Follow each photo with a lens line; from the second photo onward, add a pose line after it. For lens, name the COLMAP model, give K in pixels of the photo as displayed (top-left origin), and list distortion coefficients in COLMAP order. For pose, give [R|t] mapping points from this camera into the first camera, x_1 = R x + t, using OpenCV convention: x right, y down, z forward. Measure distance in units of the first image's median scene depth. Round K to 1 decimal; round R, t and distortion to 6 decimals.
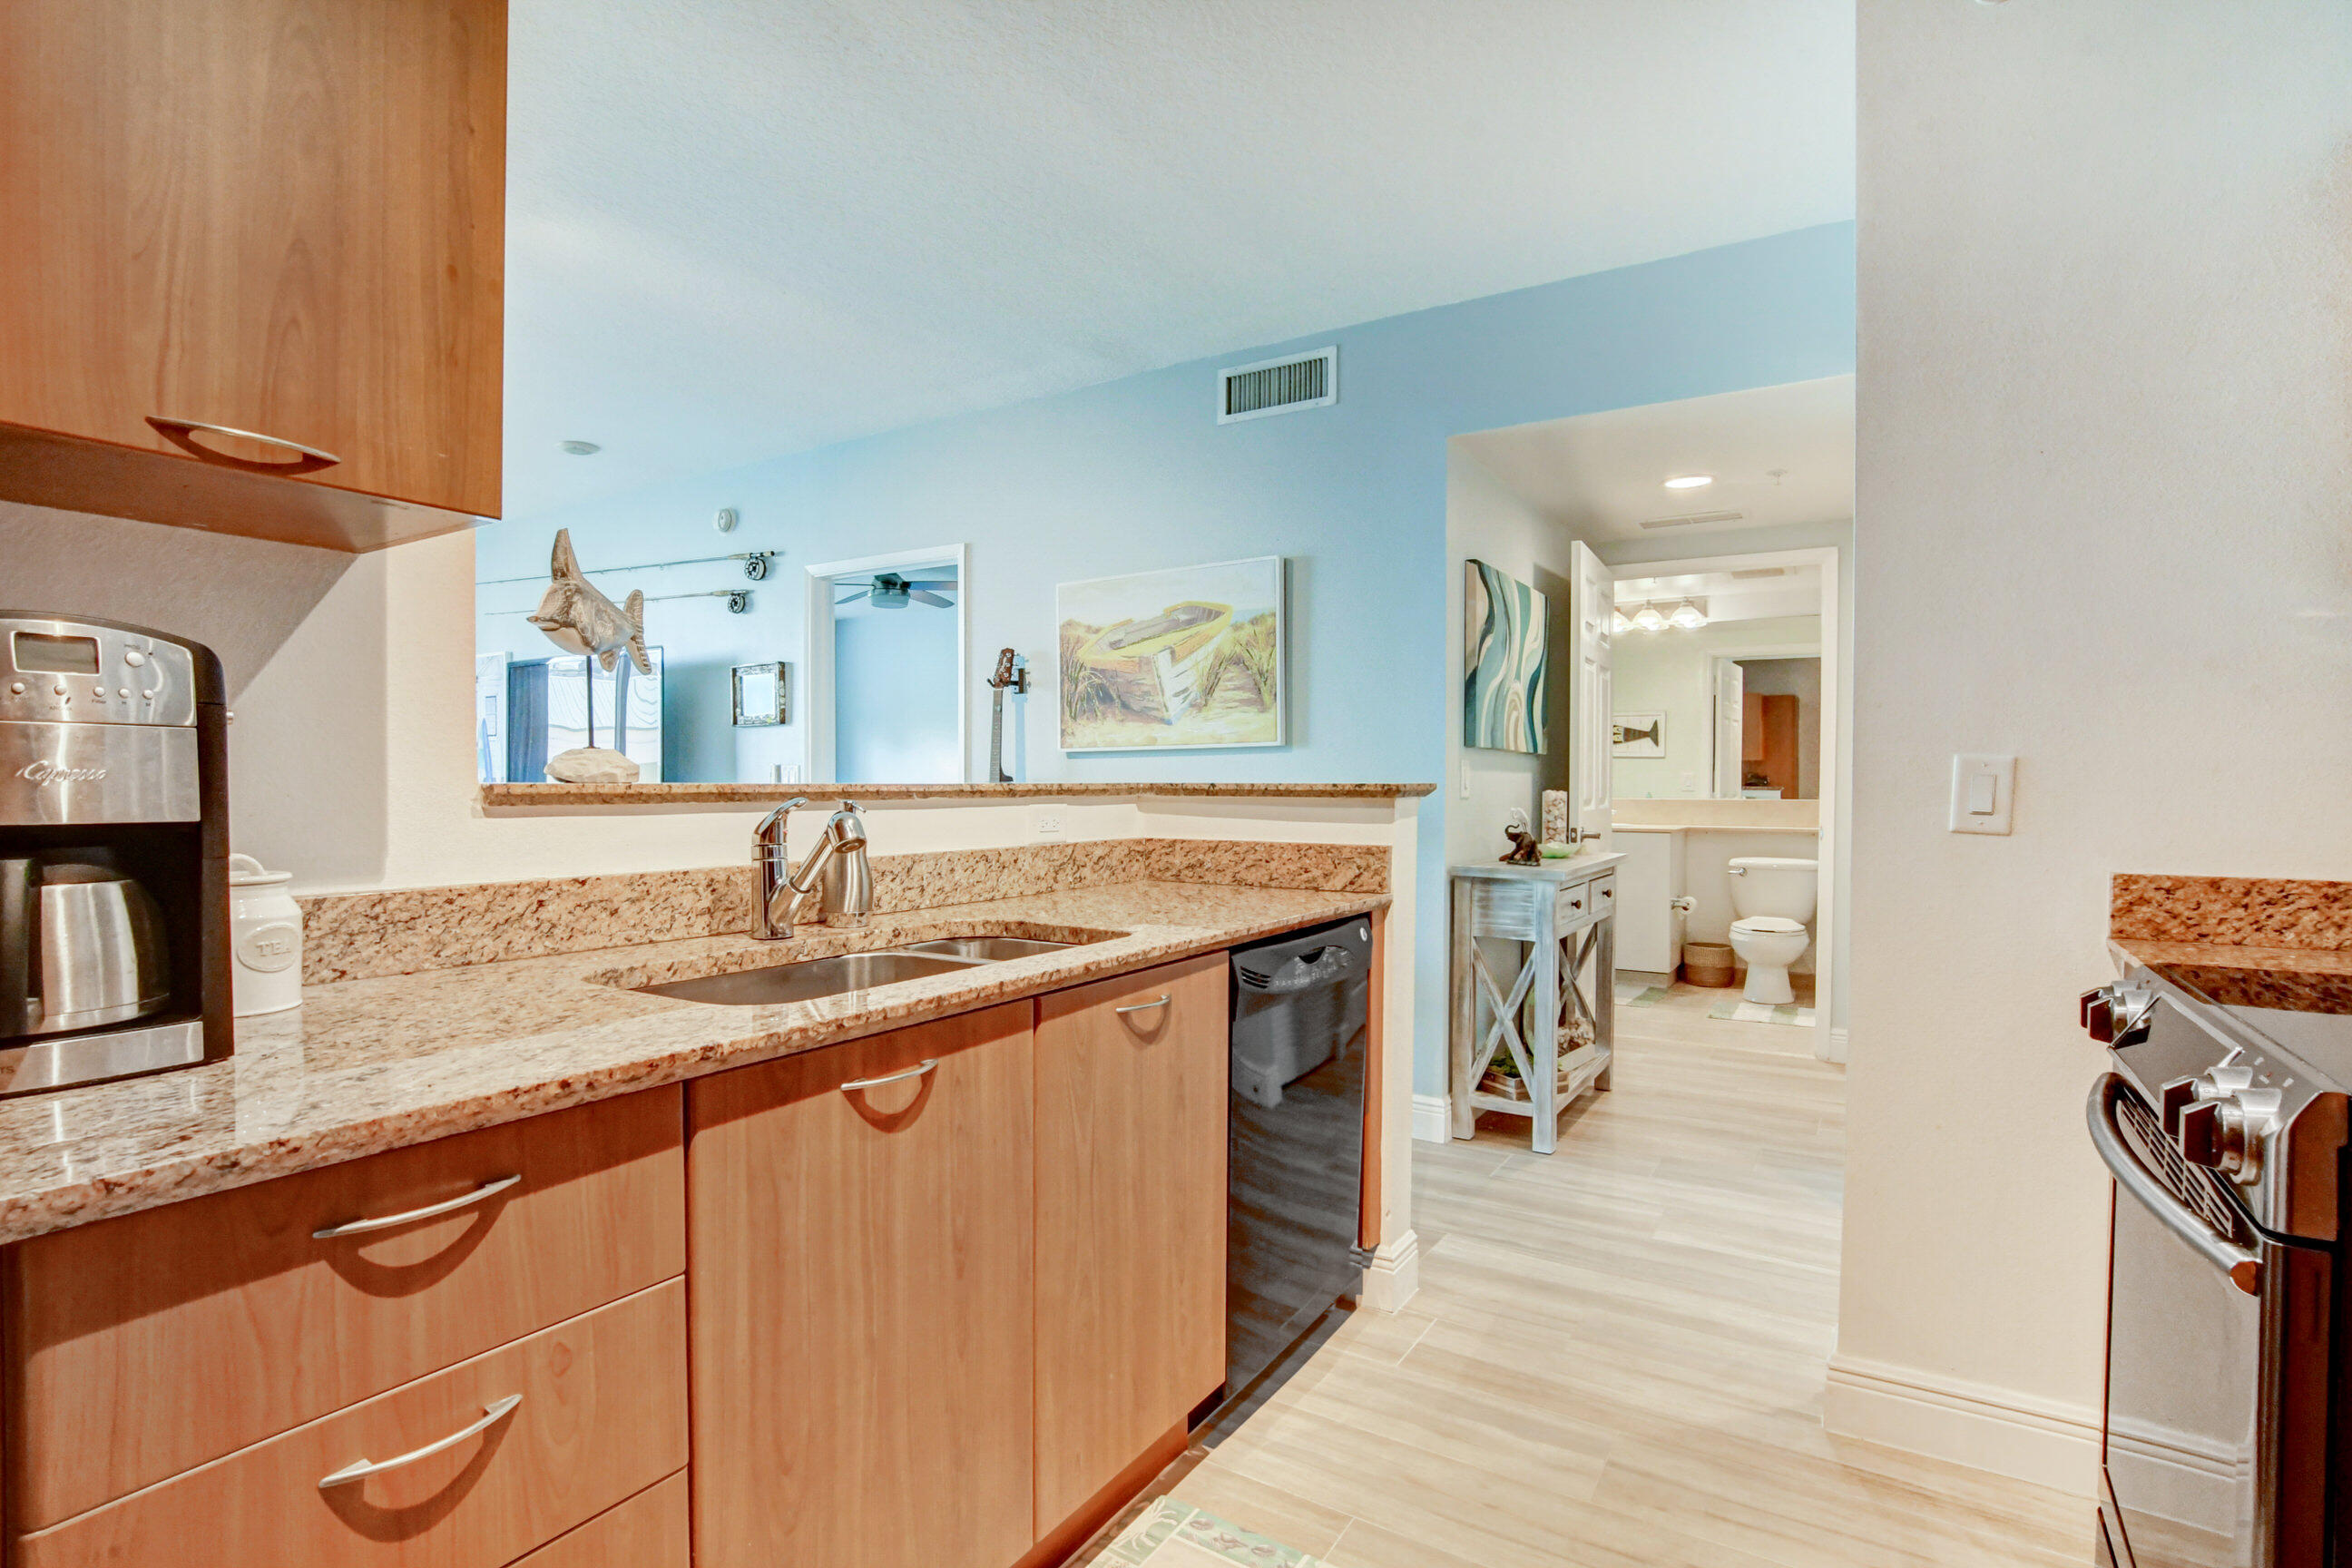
lens RADIAL K [[1152.9, 0, 1179.4], [0, 1152.9, 802.1], [0, 0, 1]] dist [-0.030209, 0.010393]
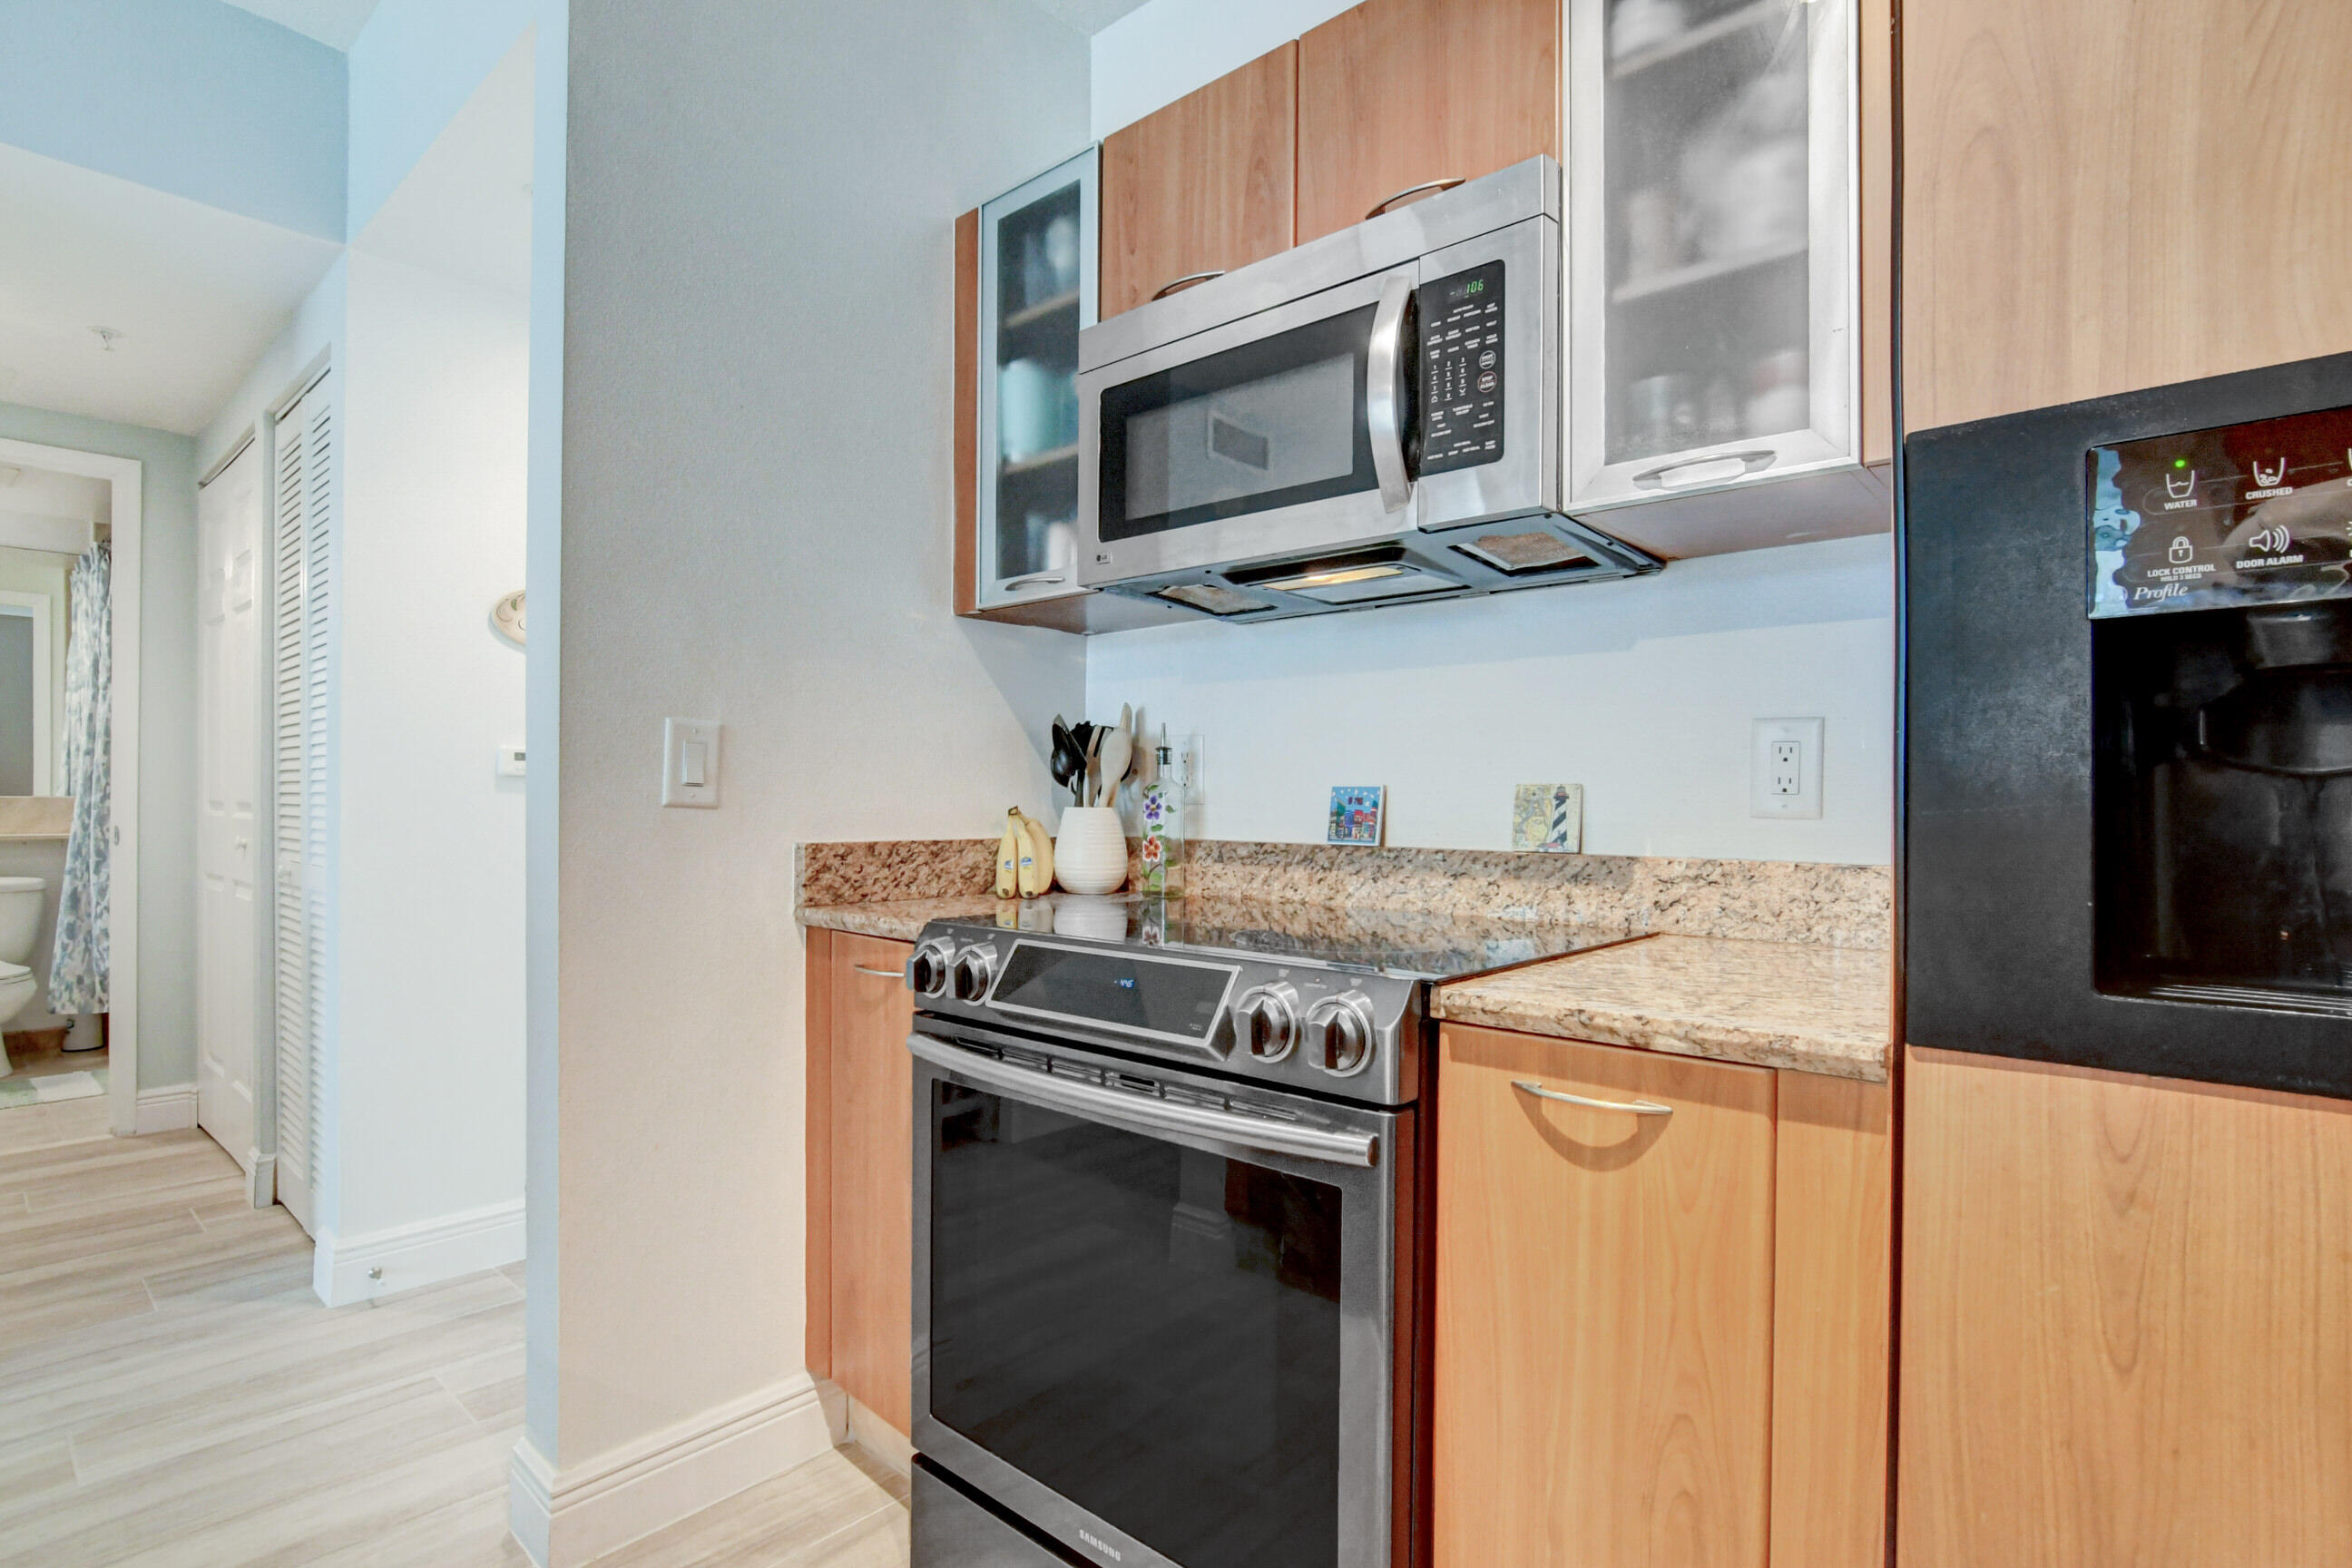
lens RADIAL K [[1152.9, 0, 1145.3], [0, 1152.9, 799.6], [0, 0, 1]] dist [-0.030209, 0.010393]
pose [[0.170704, -0.001607, 0.985321, -0.115497], [0.009183, 0.999958, 0.000039, 0.021932], [-0.985280, 0.009042, 0.170712, 0.432766]]
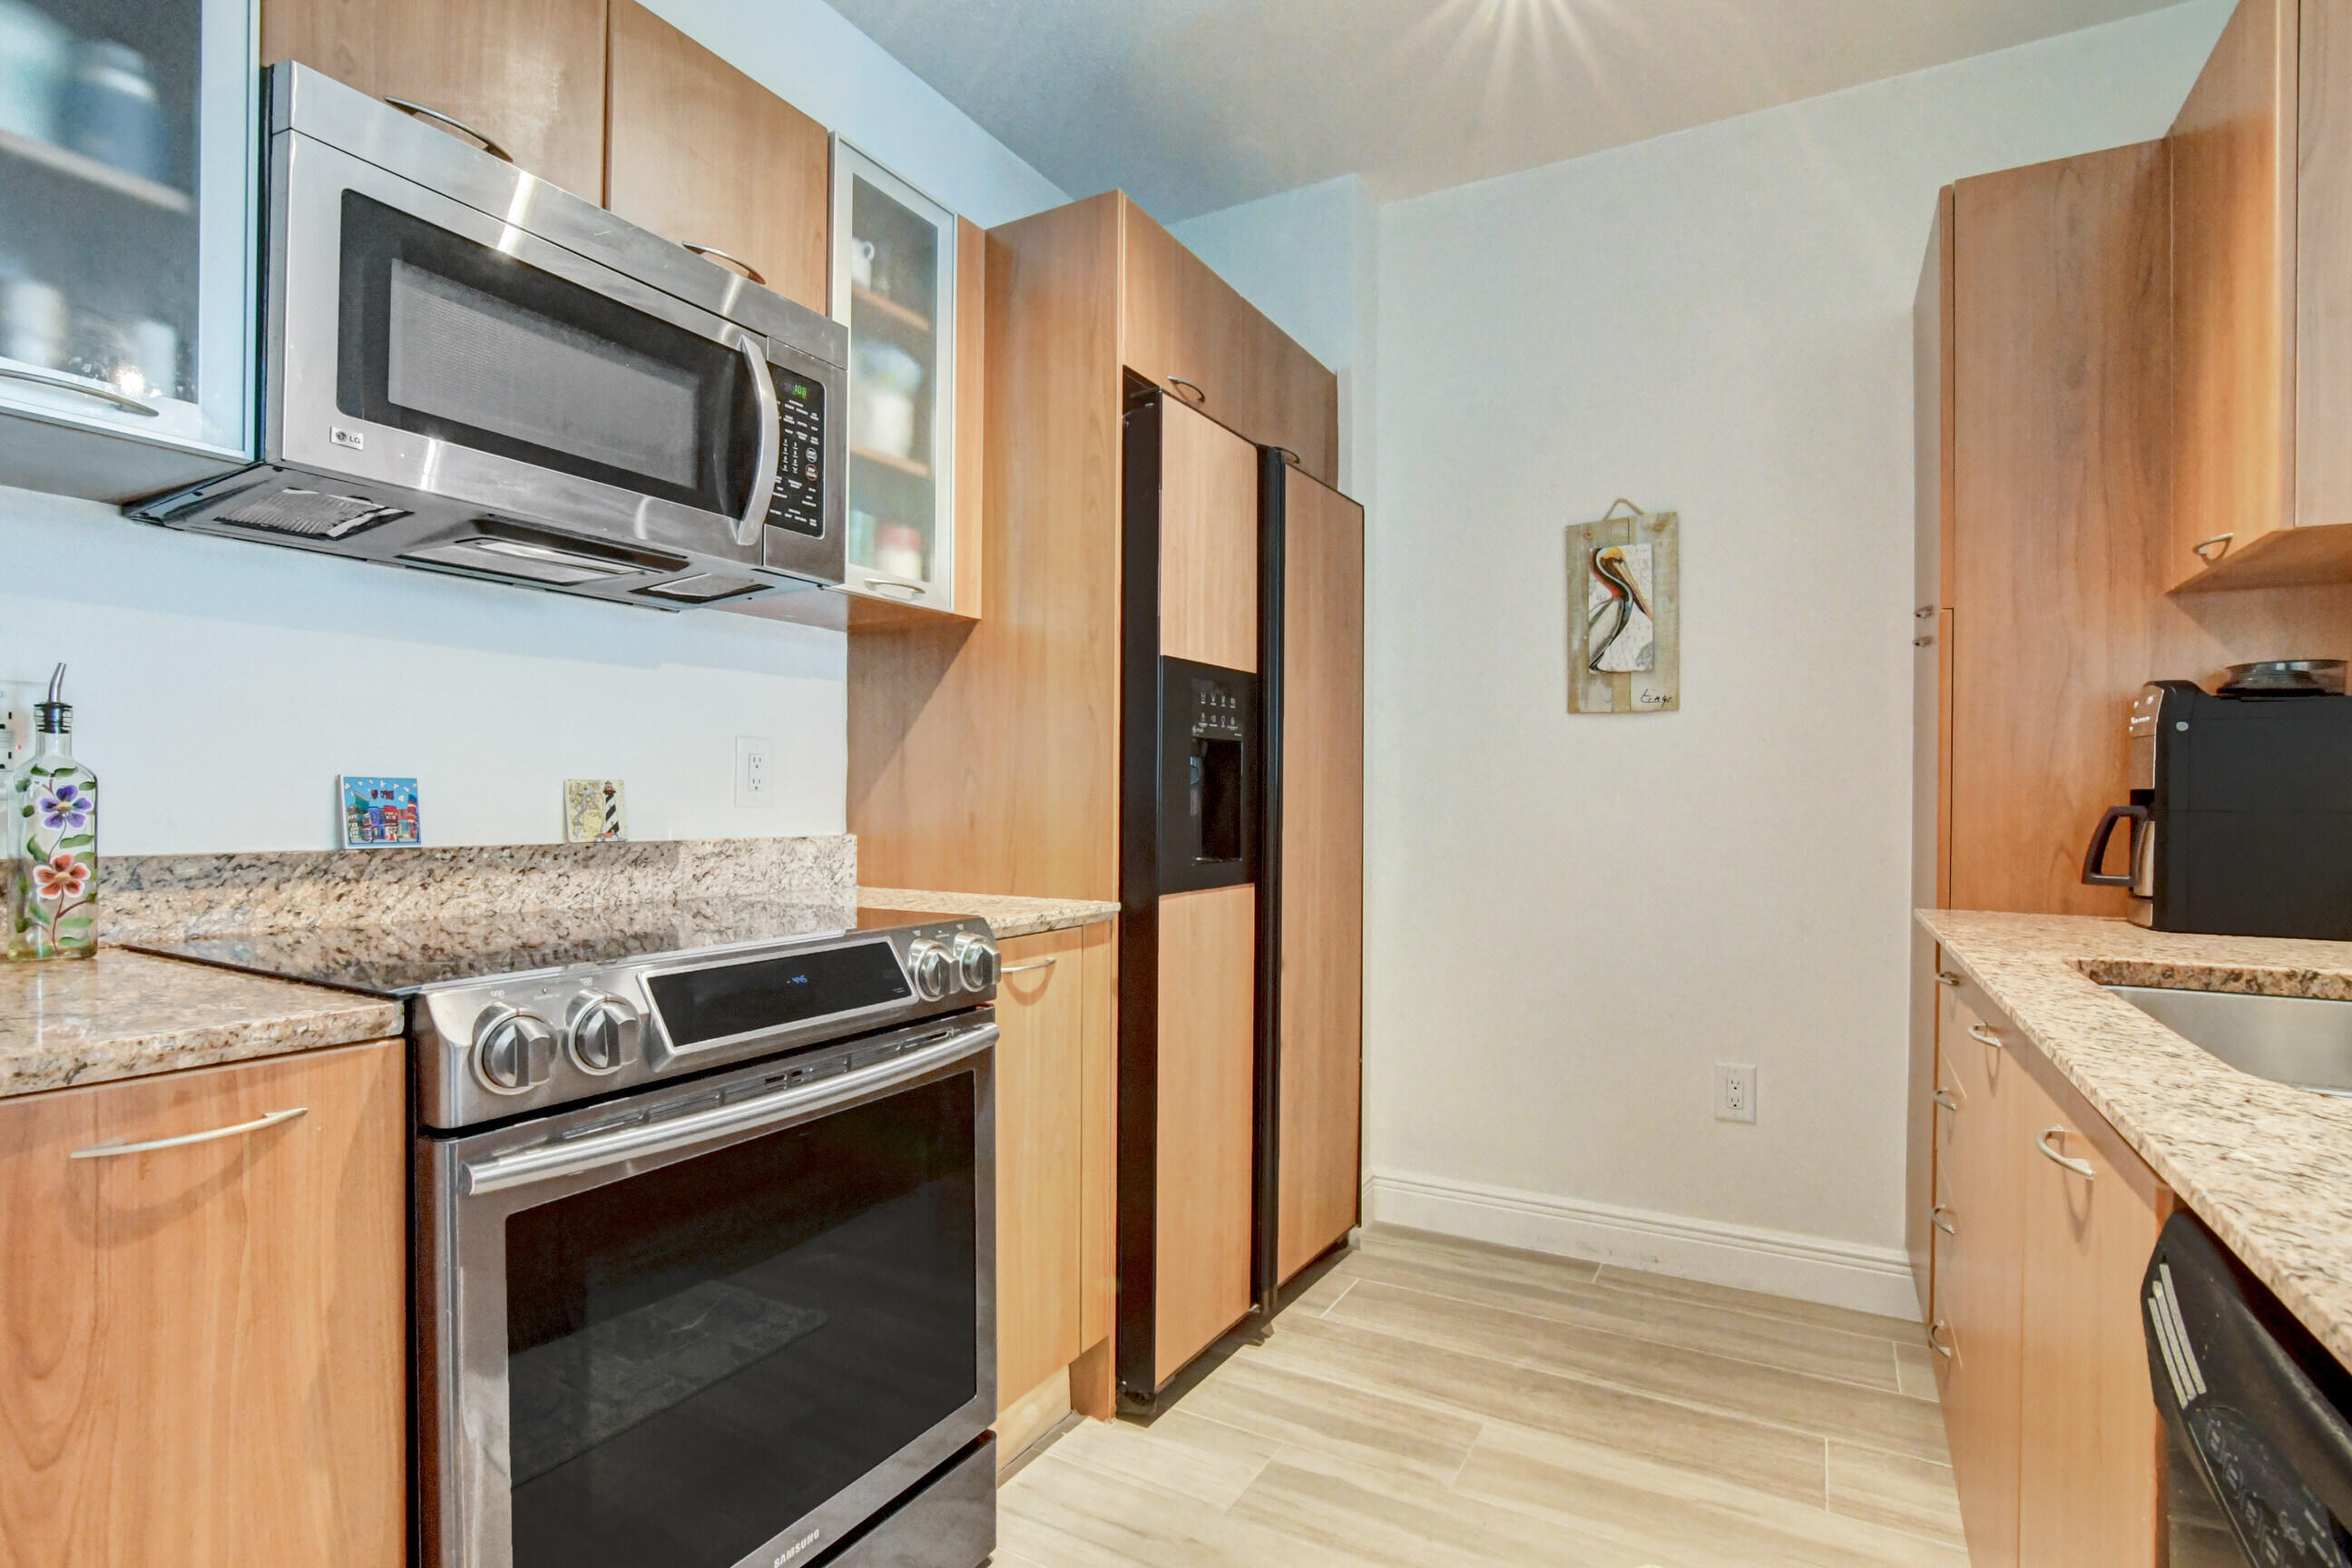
lens RADIAL K [[1152.9, 0, 1172.5], [0, 1152.9, 806.6], [0, 0, 1]] dist [-0.030209, 0.010393]
pose [[-0.998984, -0.010153, -0.043905, 0.308892], [-0.011150, 0.999684, 0.022520, 0.009876], [0.043663, 0.022986, -0.998782, 1.169462]]
